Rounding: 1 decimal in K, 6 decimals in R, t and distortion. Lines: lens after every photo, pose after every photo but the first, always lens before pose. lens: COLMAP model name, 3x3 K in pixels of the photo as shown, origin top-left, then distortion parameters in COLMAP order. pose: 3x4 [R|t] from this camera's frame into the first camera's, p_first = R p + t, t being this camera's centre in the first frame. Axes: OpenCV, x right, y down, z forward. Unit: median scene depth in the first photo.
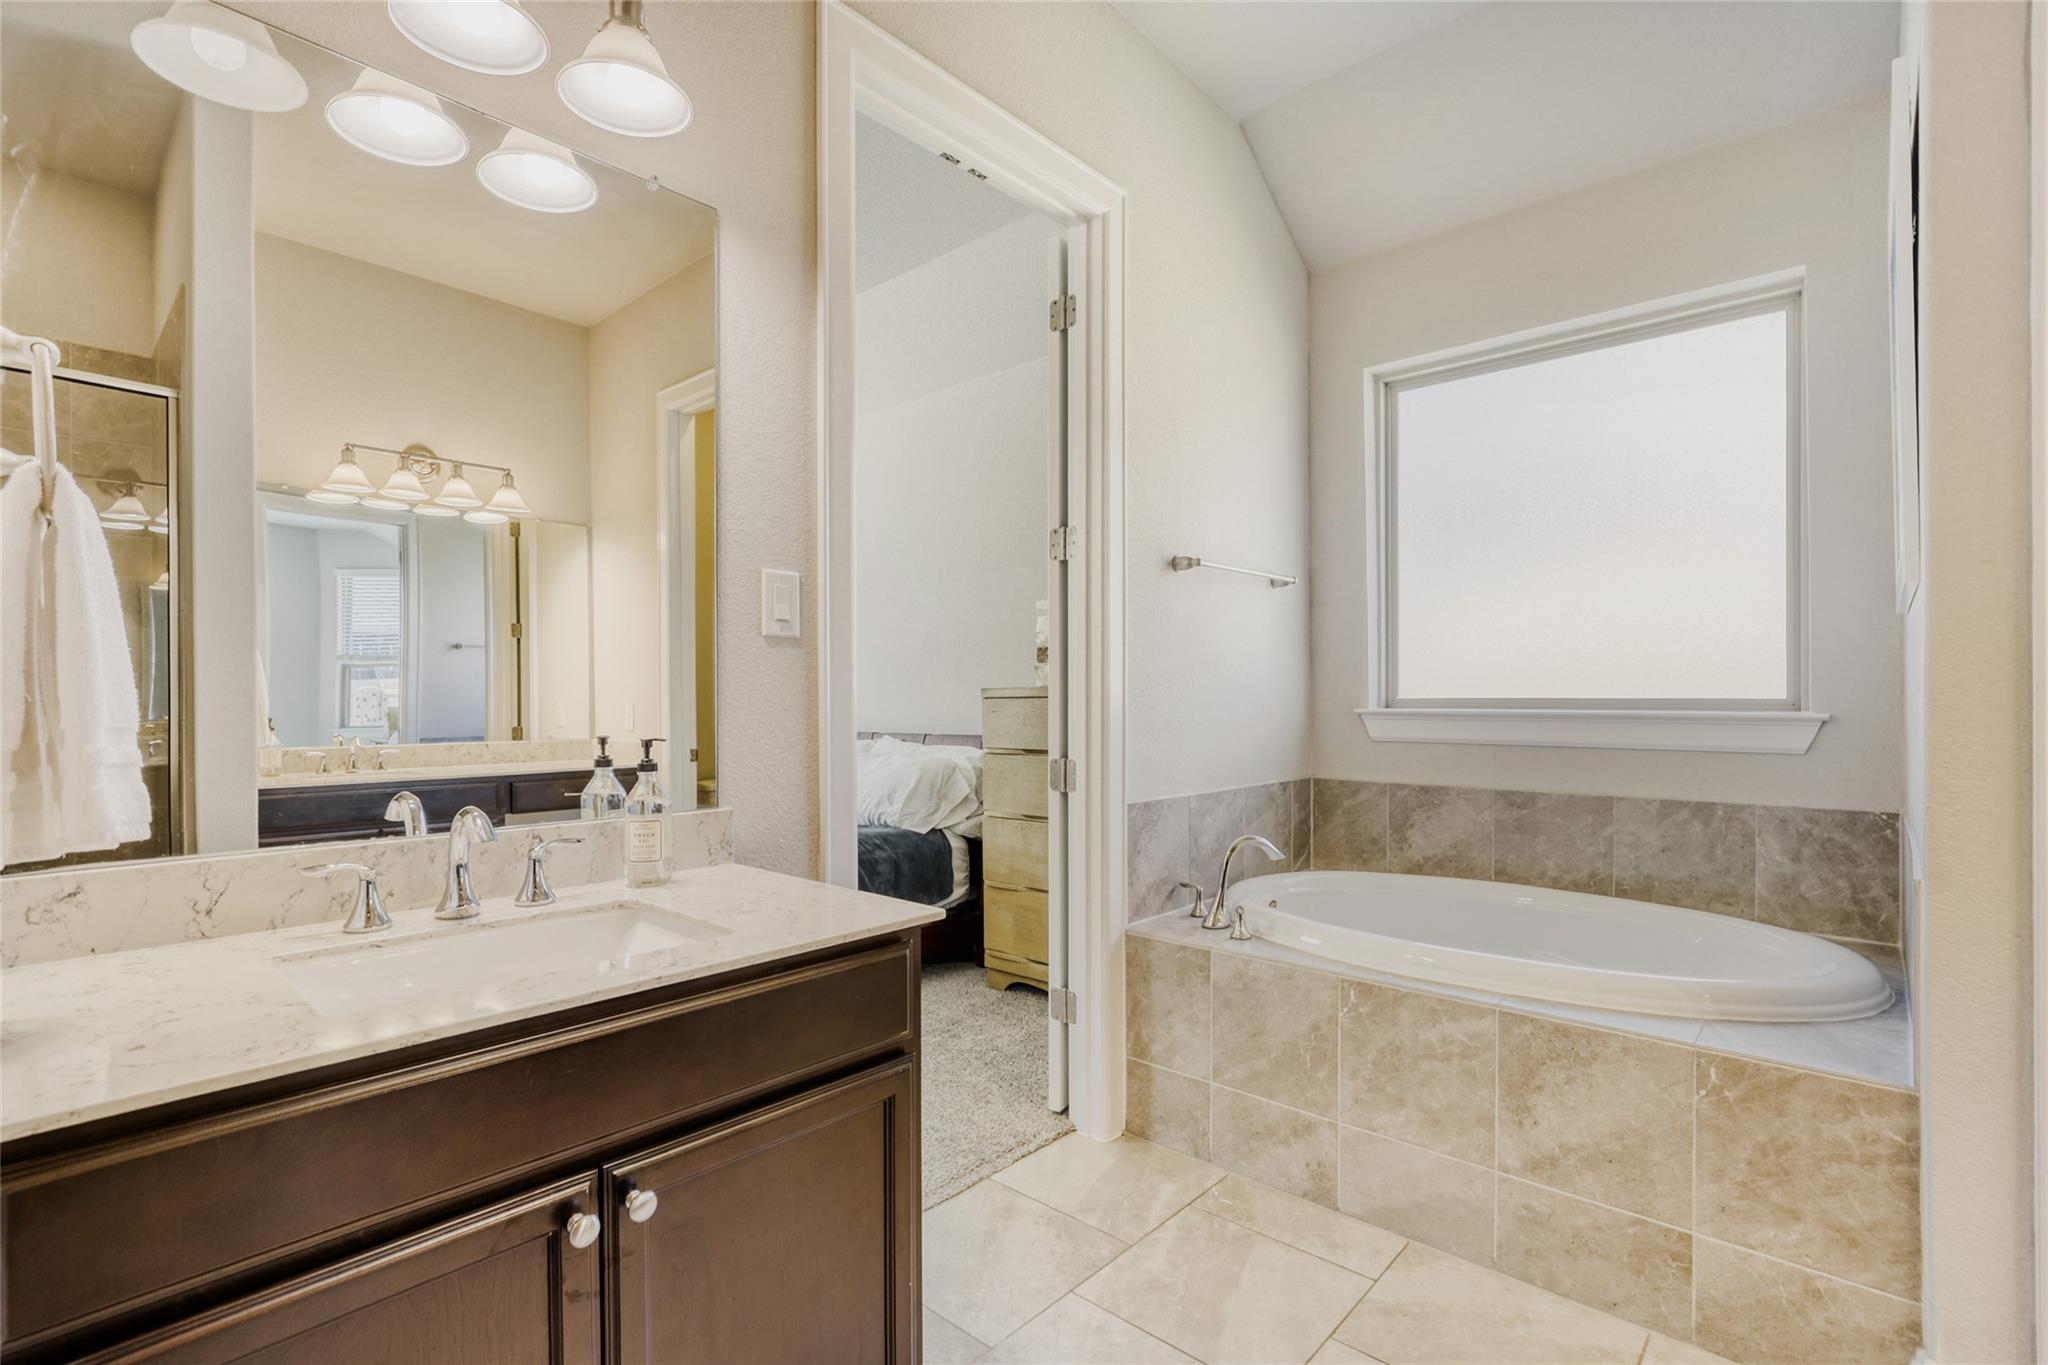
lens RADIAL K [[960.6, 0, 1036.1], [0, 960.6, 701.2], [0, 0, 1]] dist [-0.018253, 0.000706]
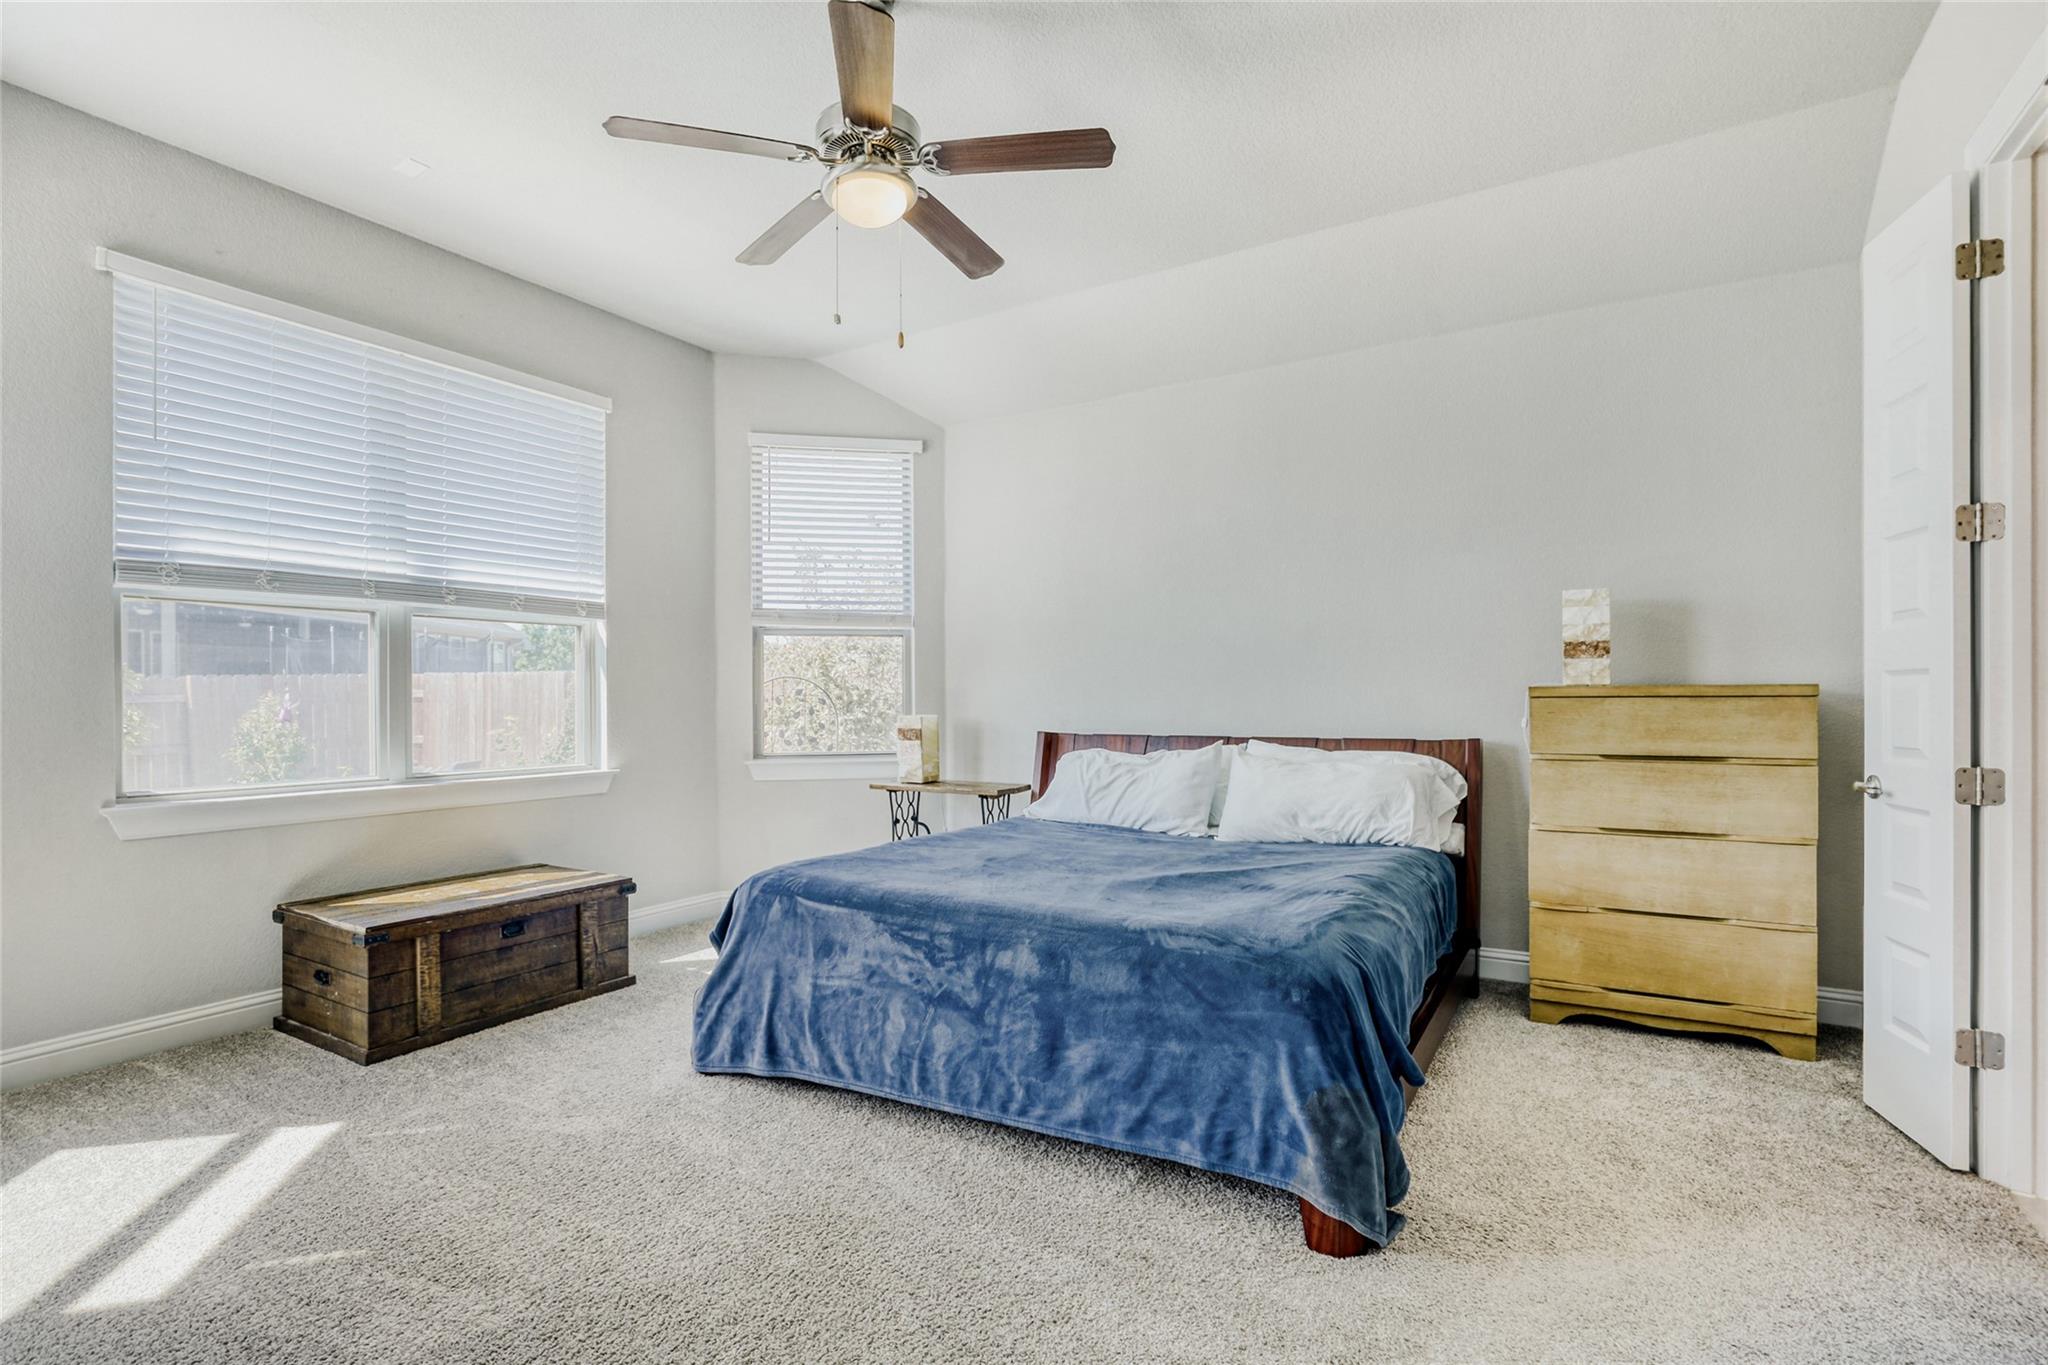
lens RADIAL K [[960.6, 0, 1036.1], [0, 960.6, 701.2], [0, 0, 1]] dist [-0.018253, 0.000706]
pose [[0.981877, -0.001083, 0.189516, -0.708426], [0.000870, 0.999999, 0.001206, -0.001475], [-0.189517, -0.001019, 0.981877, 0.228309]]
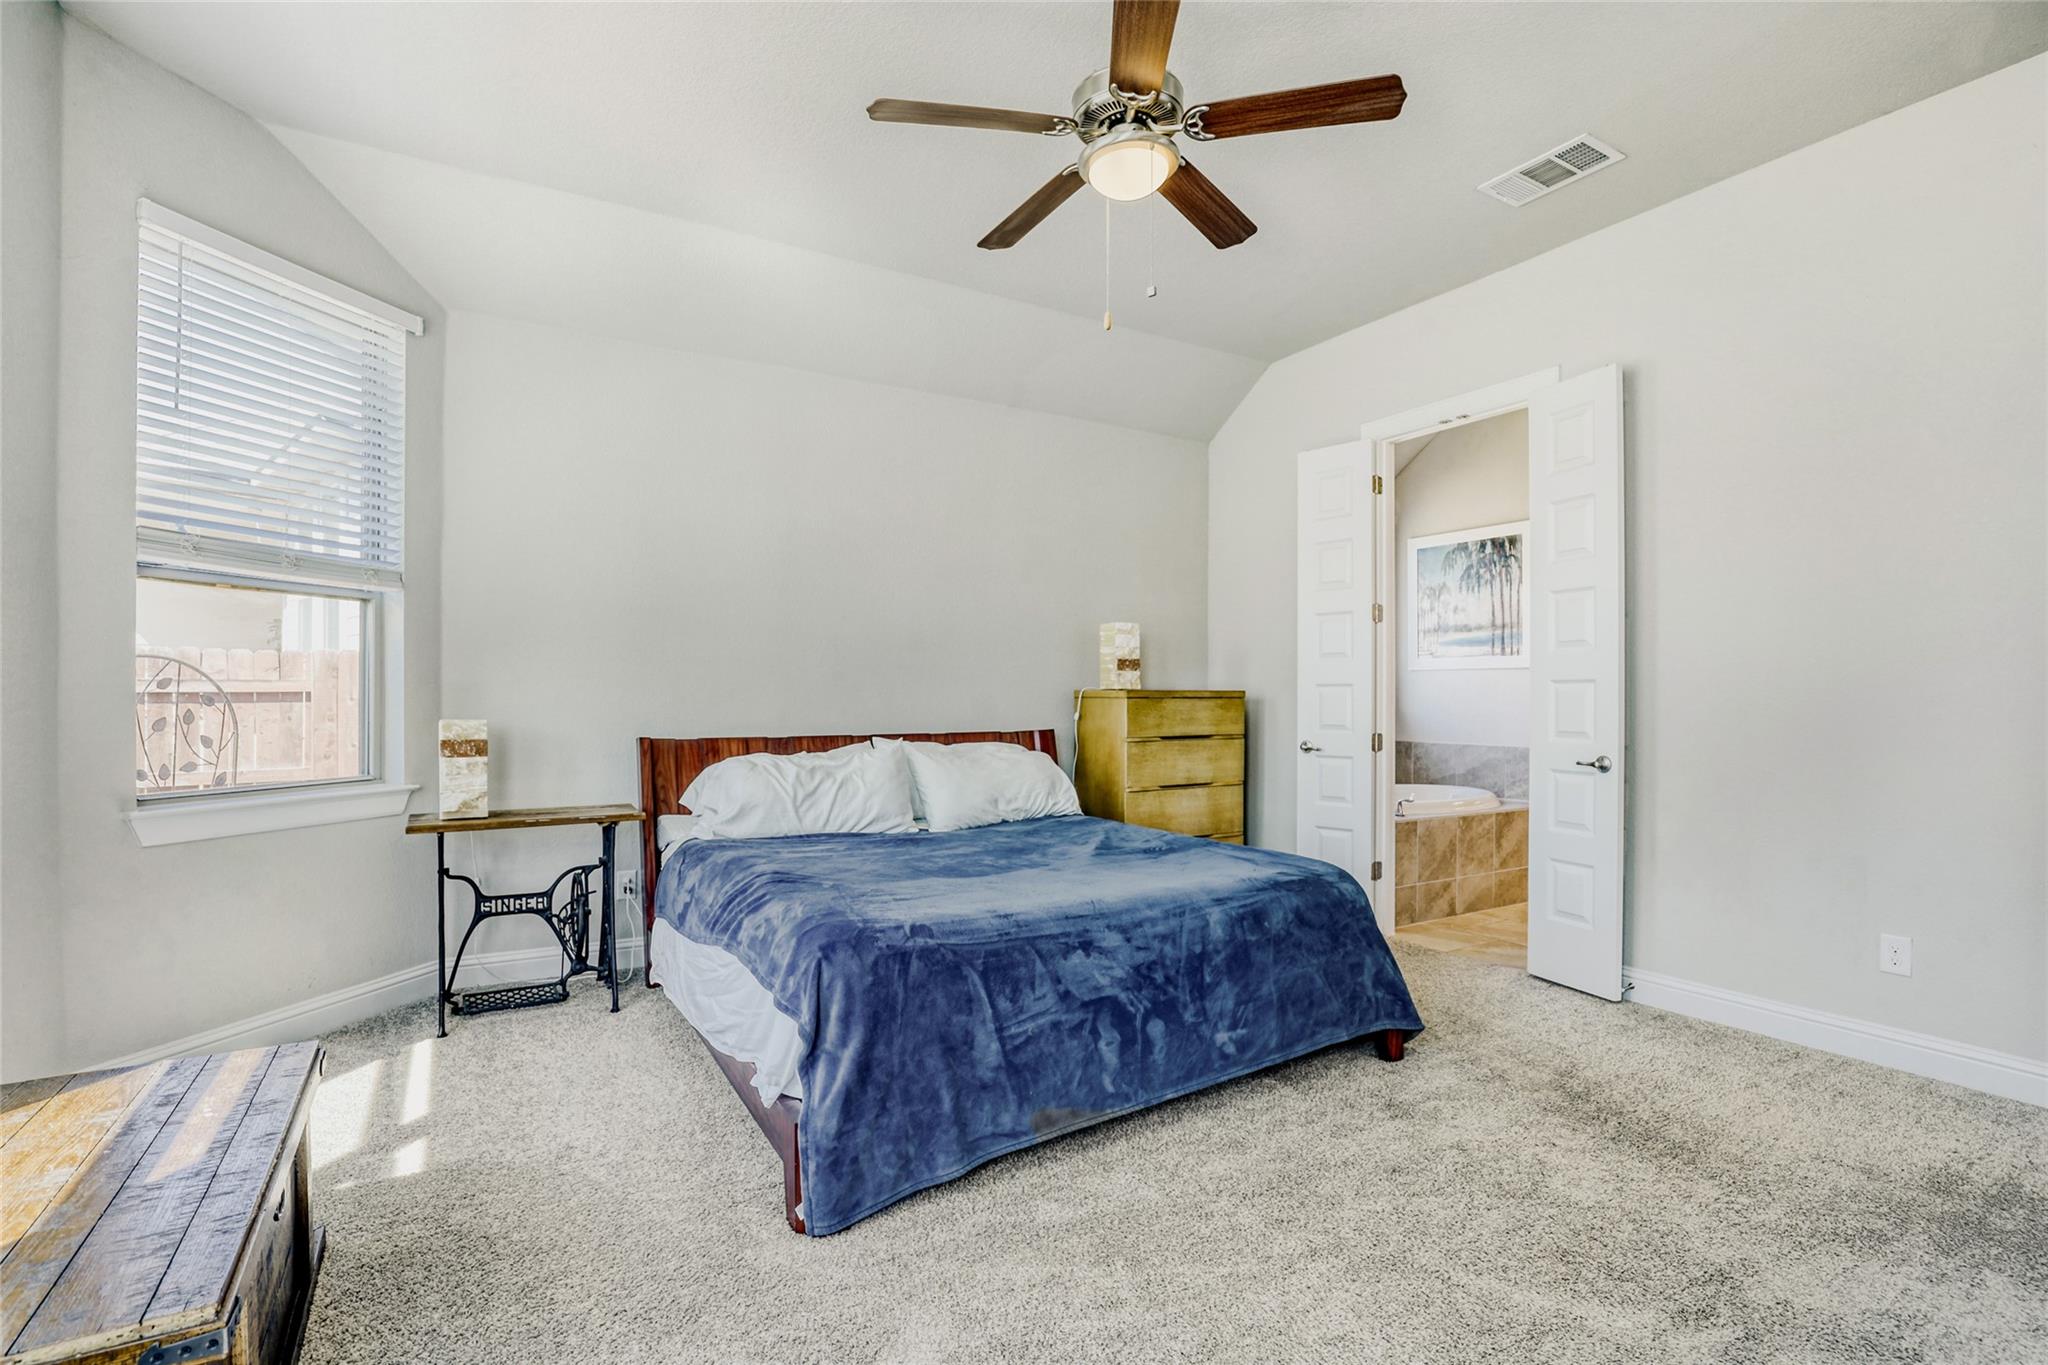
lens RADIAL K [[923.3, 0, 1016.9], [0, 923.3, 704.6], [0, 0, 1]] dist [-0.034130, 0.000339]
pose [[0.294650, 0.000790, 0.955605, -1.307892], [0.001788, 0.999997, -0.001378, 0.007245], [-0.955603, 0.002115, 0.294648, 0.824745]]
